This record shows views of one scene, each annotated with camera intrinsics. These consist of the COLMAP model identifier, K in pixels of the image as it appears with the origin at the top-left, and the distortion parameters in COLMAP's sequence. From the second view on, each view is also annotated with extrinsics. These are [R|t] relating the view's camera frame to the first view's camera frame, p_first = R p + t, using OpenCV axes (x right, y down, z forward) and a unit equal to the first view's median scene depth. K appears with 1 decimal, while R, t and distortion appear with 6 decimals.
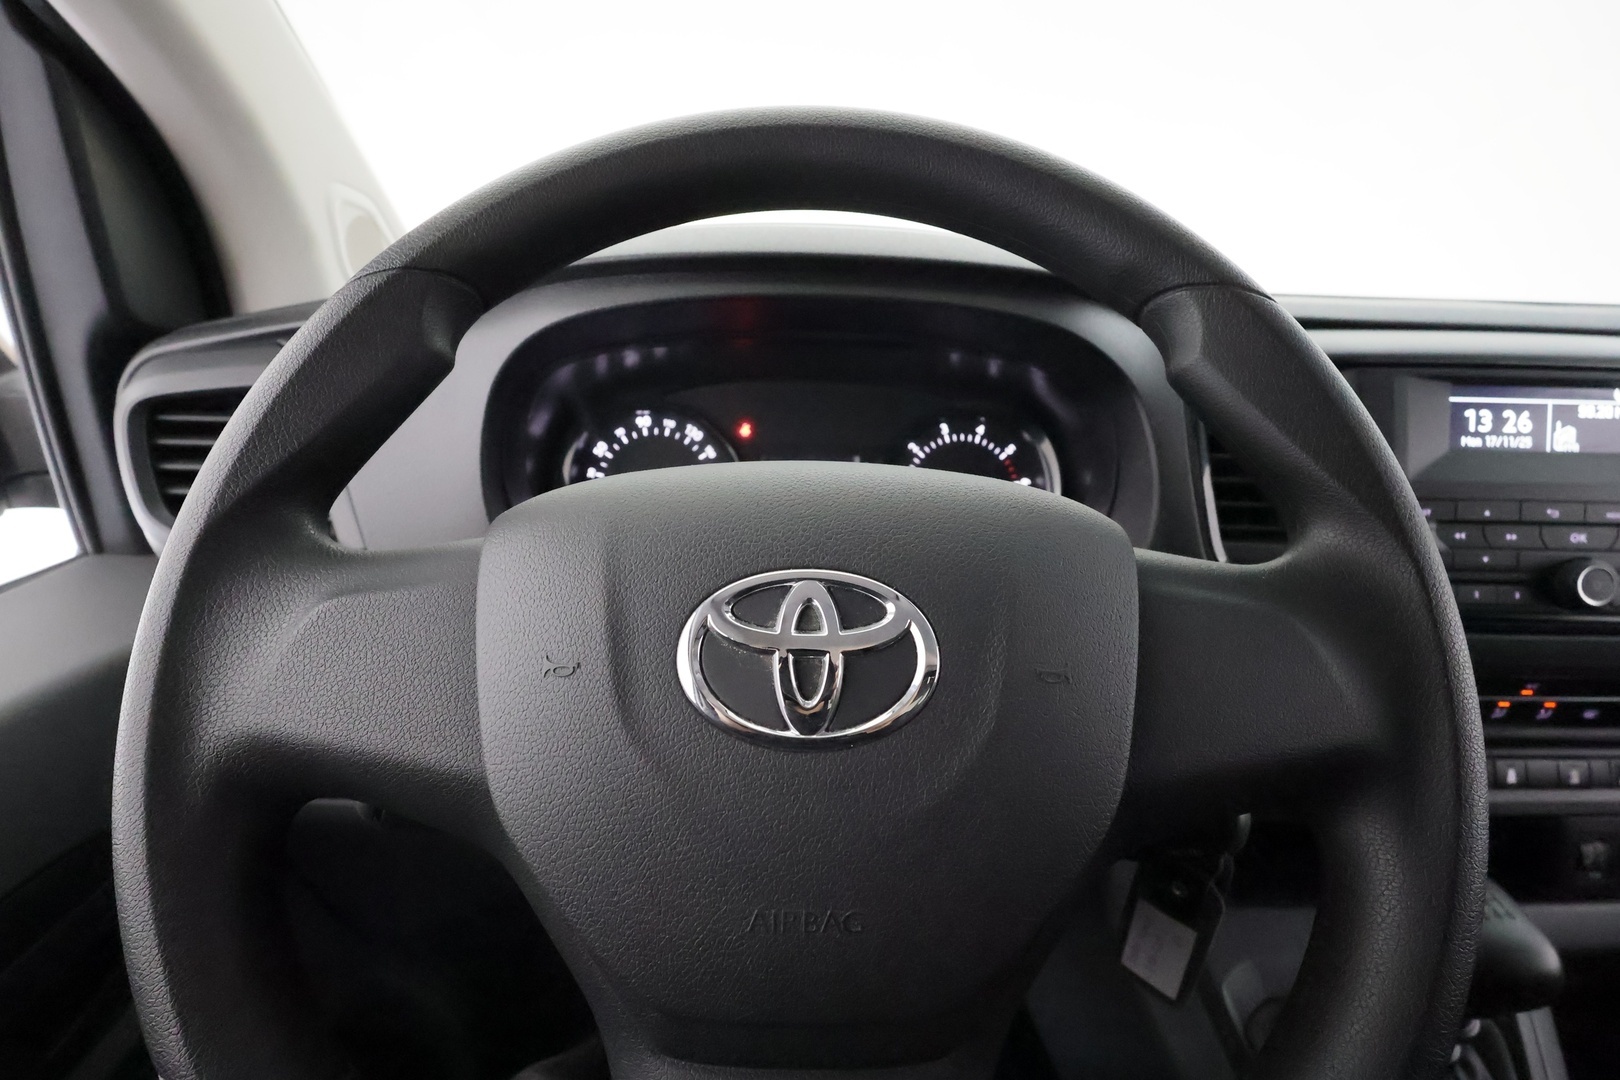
lens RADIAL K [[750.1, 0, 821.2], [0, 750.1, 535.8], [0, 0, 1]] dist [-0.004211, 0.001063]
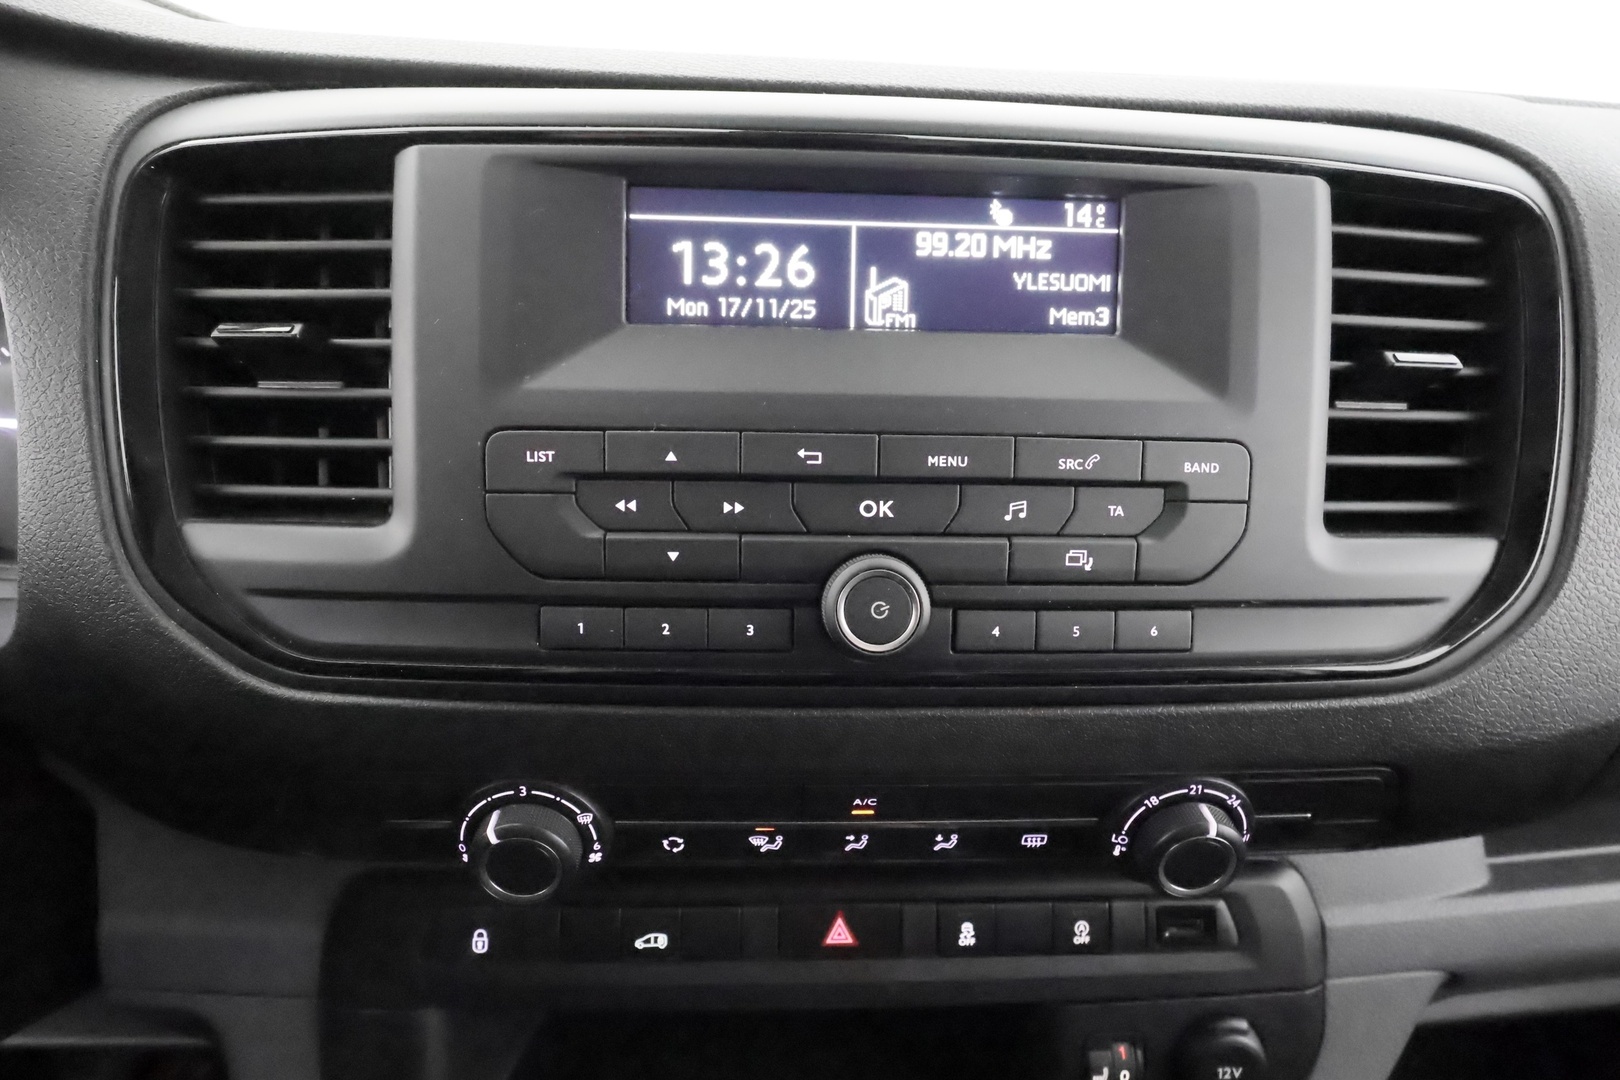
lens RADIAL K [[845.9, 0, 821.8], [0, 845.9, 545.3], [0, 0, 1]] dist [0.000092, 0.000137]
pose [[0.999554, -0.005373, 0.029385, 0.924308], [0.003967, 0.998854, 0.047702, 0.000213], [-0.029608, -0.047564, 0.998429, 0.445210]]
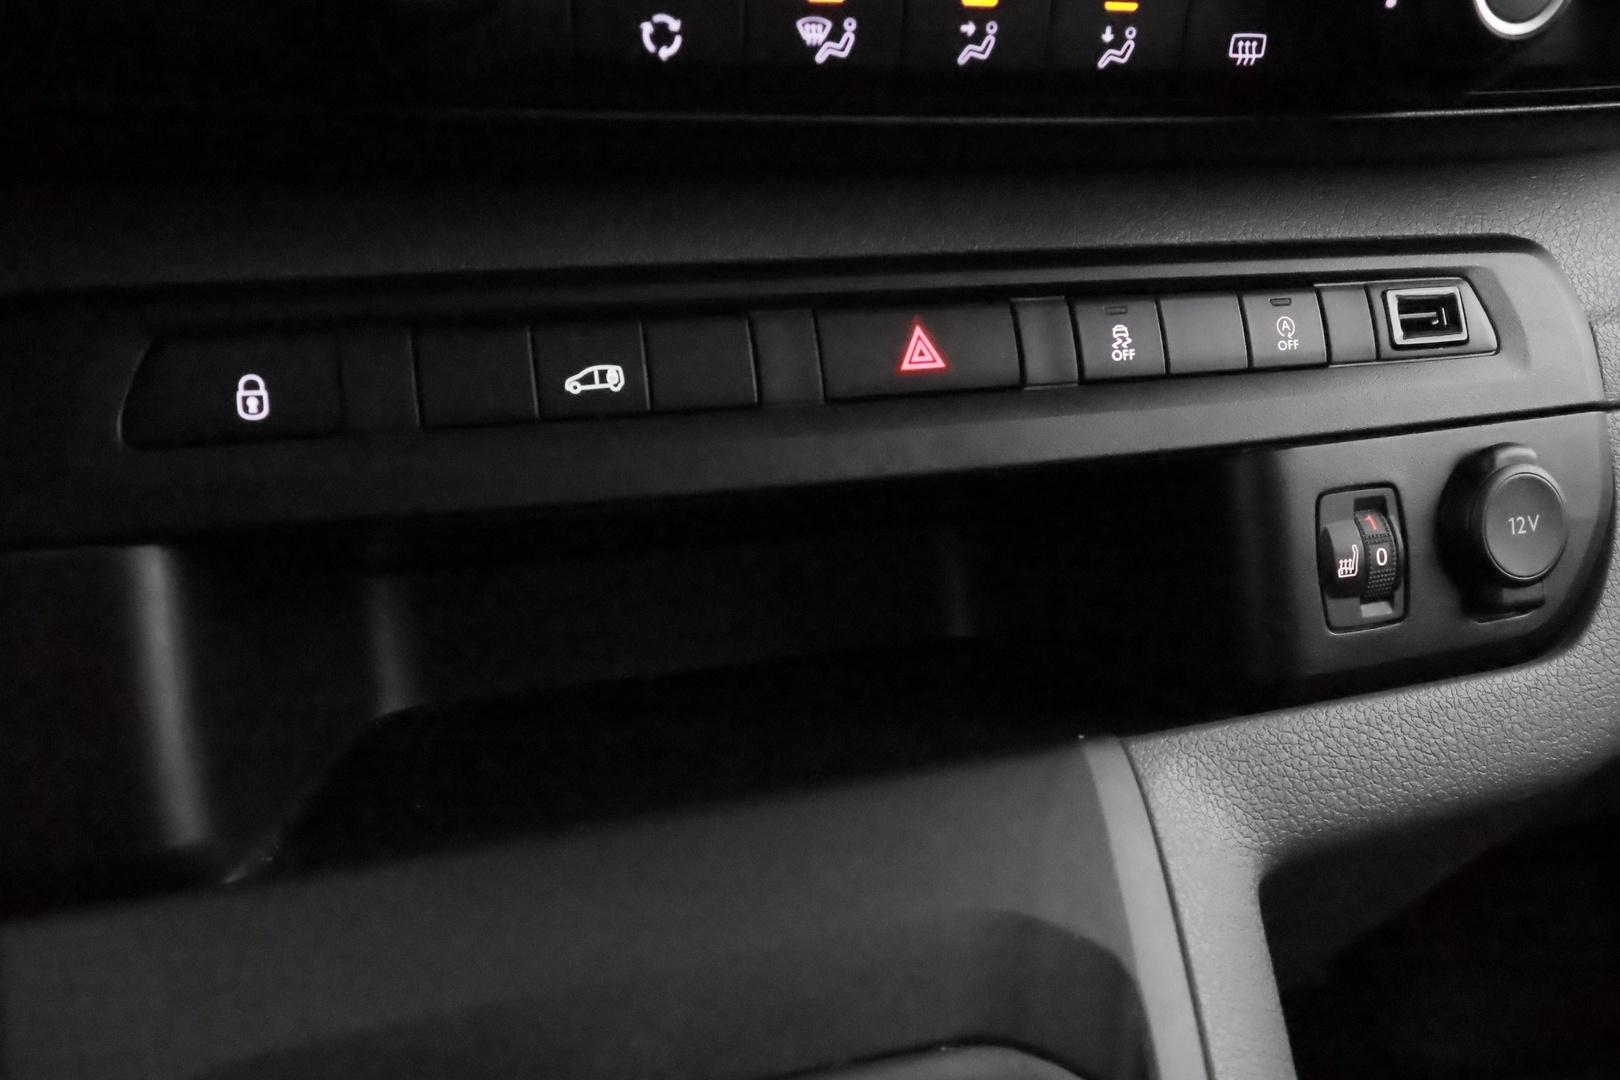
lens RADIAL K [[1231.0, 0, 821.8], [0, 1231.0, 537.1], [0, 0, 1]] dist [-0.001300, 0.001038]
pose [[0.956444, -0.114351, 0.268586, 0.739175], [0.123620, 0.992170, -0.017797, 0.463746], [-0.264448, 0.050225, 0.963091, 0.590062]]
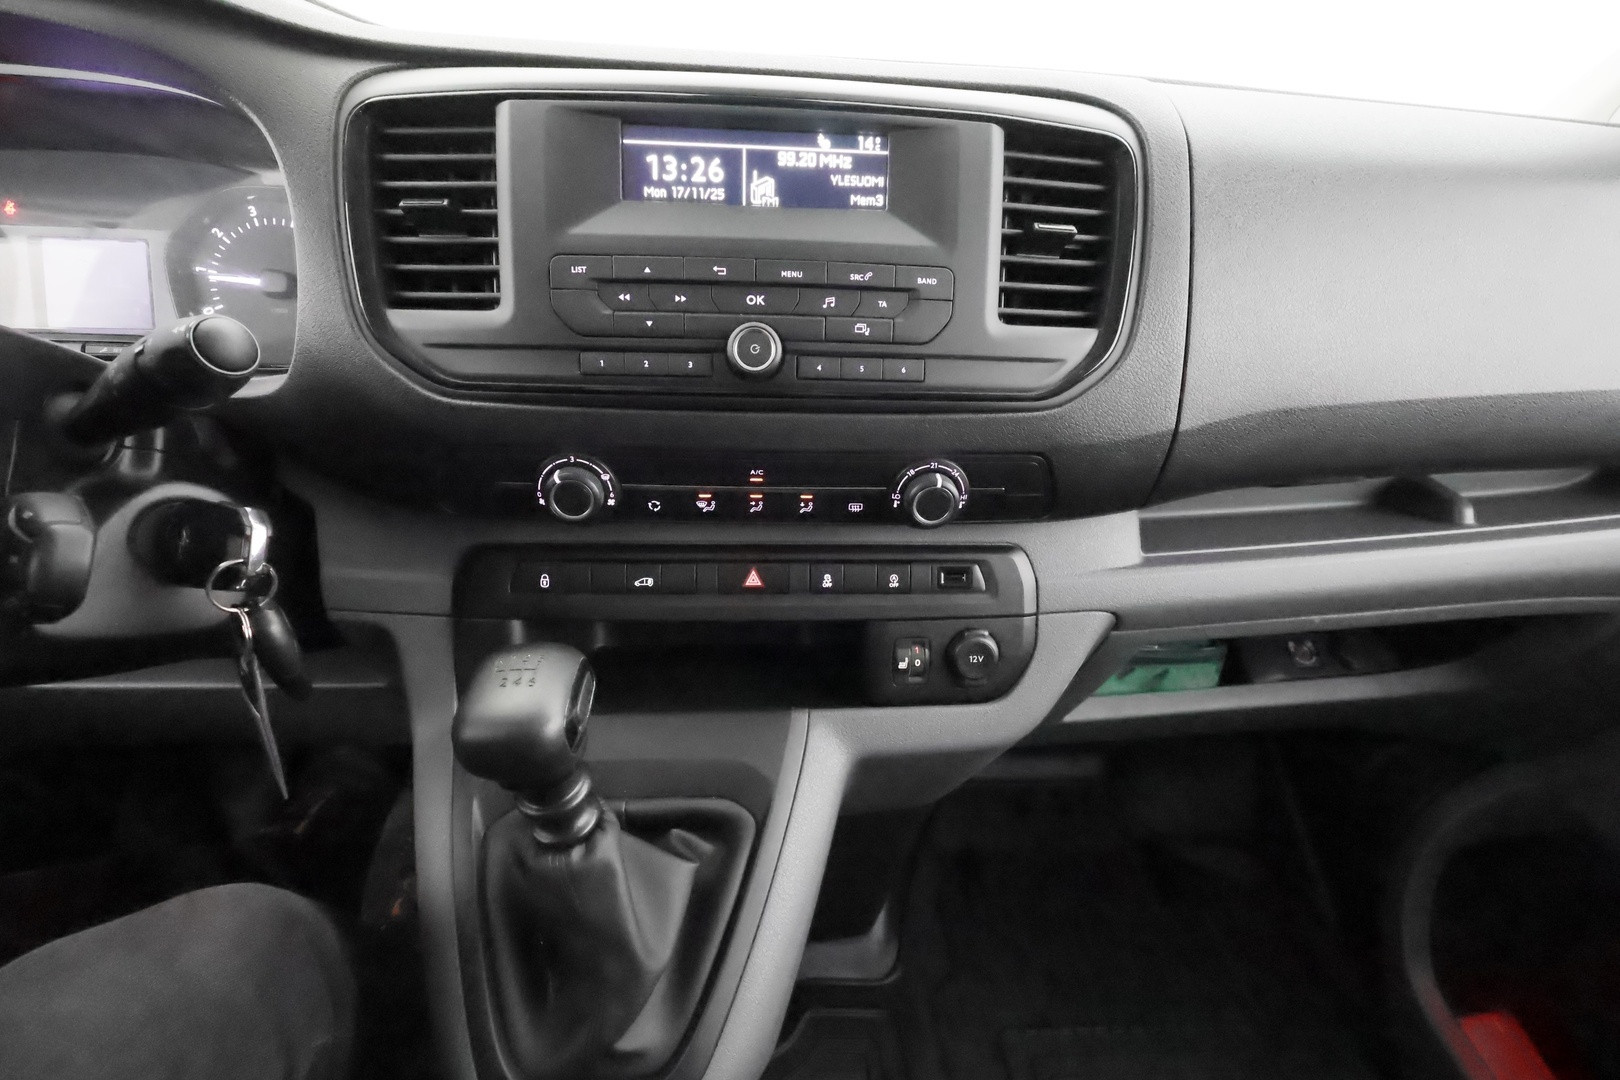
lens RADIAL K [[750.1, 0, 817.2], [0, 750.1, 544.0], [0, 0, 1]] dist [-0.004211, 0.001063]
pose [[0.998745, -0.008028, 0.049427, 0.999544], [0.001680, 0.991882, 0.127150, 0.174387], [-0.050047, -0.126907, 0.990651, 0.051099]]
